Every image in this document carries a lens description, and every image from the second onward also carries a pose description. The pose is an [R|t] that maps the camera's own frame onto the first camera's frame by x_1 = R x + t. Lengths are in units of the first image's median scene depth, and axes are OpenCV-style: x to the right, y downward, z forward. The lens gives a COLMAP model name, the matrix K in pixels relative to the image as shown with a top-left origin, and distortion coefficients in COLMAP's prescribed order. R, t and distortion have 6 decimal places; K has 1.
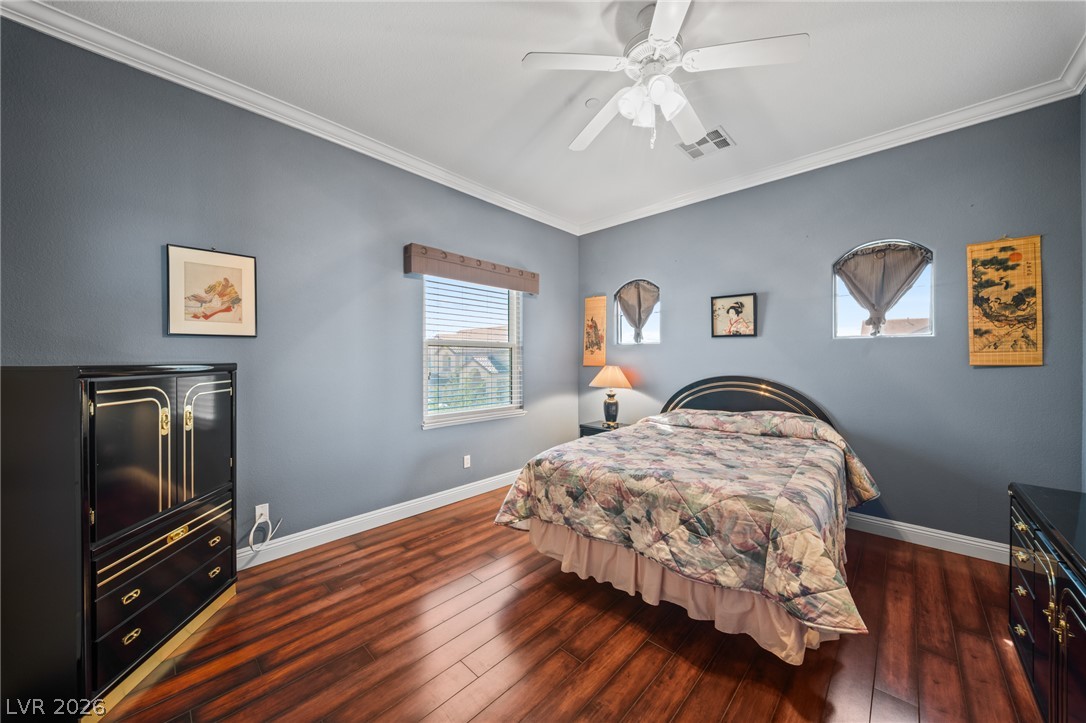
lens RADIAL K [[384.0, 0, 541.0], [0, 384.0, 361.0], [0, 0, 1]] dist [0.000446, -0.003546]
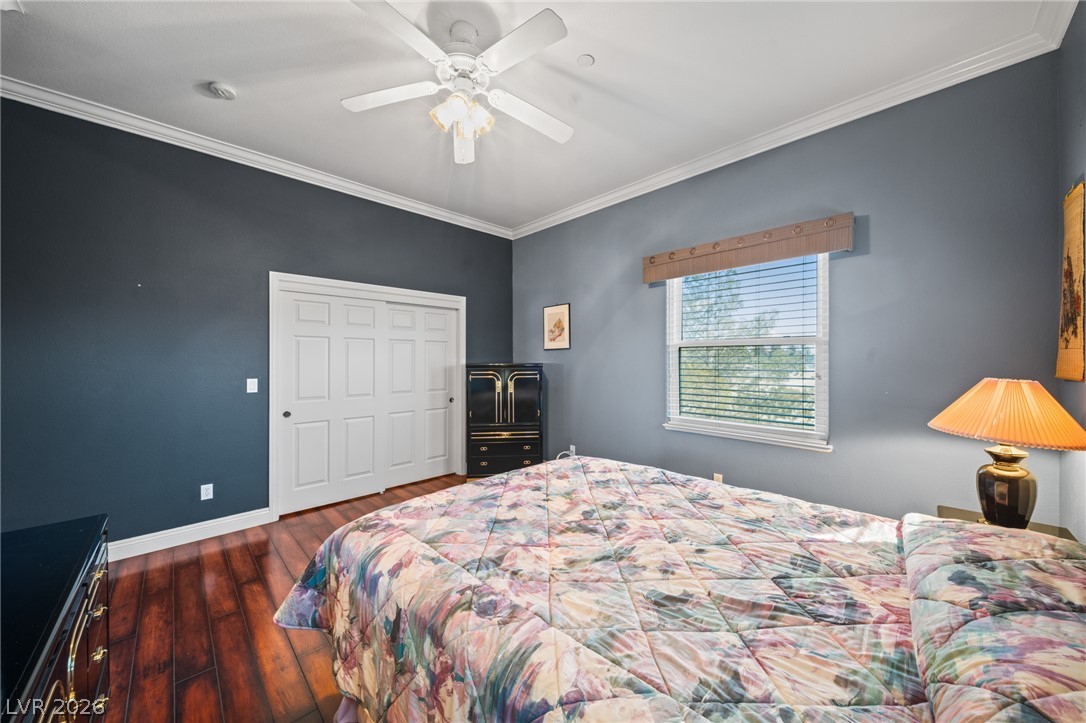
lens RADIAL K [[384.0, 0, 541.0], [0, 384.0, 361.0], [0, 0, 1]] dist [0.000446, -0.003546]
pose [[-0.052151, 0.002290, -0.998637, 1.060574], [-0.004500, 0.999987, 0.002528, -0.010981], [0.998629, 0.004626, -0.052140, 1.005165]]
